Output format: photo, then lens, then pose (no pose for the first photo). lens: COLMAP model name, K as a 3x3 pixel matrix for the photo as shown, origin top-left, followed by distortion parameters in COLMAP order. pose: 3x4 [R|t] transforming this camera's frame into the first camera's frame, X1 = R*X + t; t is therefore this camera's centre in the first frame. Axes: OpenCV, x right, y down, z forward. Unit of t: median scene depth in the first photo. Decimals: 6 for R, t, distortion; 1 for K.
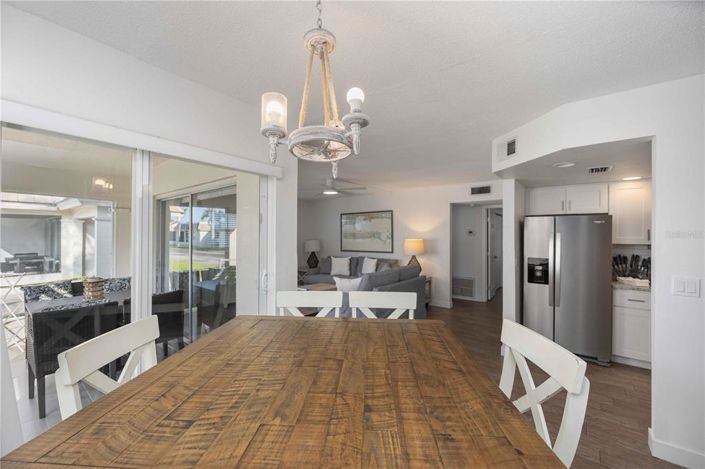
lens RADIAL K [[280.3, 0, 348.3], [0, 280.3, 237.2], [0, 0, 1]] dist [-0.003635, 0.000359]
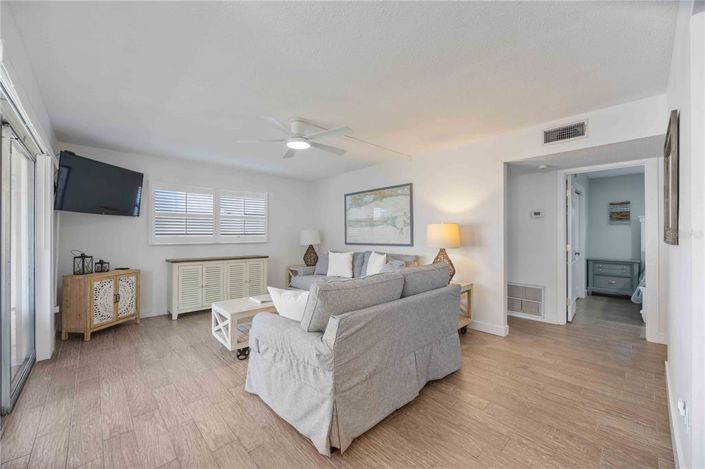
lens RADIAL K [[280.3, 0, 346.8], [0, 280.3, 234.7], [0, 0, 1]] dist [-0.003635, 0.000359]
pose [[0.990622, -0.002007, -0.136619, 0.103973], [0.001911, 0.999998, -0.000838, 0.032136], [0.136620, 0.000569, 0.990623, 0.338298]]
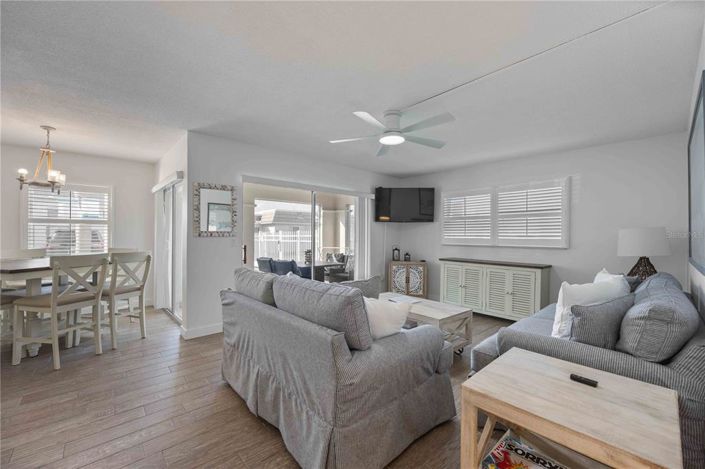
lens RADIAL K [[280.3, 0, 349.1], [0, 280.3, 234.1], [0, 0, 1]] dist [-0.003635, 0.000359]
pose [[-0.165898, -0.005988, -0.986125, 0.376186], [-0.006068, 0.999969, -0.005051, 0.030984], [0.986124, 0.005146, -0.165929, 0.773591]]
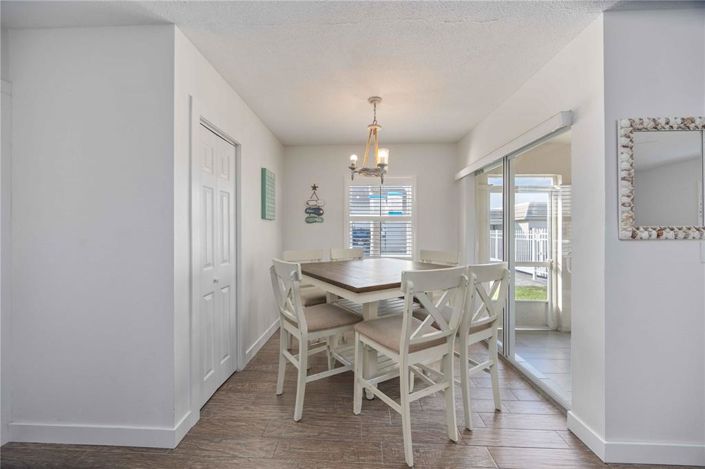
lens RADIAL K [[280.3, 0, 348.2], [0, 280.3, 229.8], [0, 0, 1]] dist [-0.003635, 0.000359]
pose [[-0.816682, -0.011021, -0.576982, 0.237995], [-0.008765, 0.999939, -0.006693, 0.030172], [0.577021, -0.000409, -0.816729, 0.471981]]
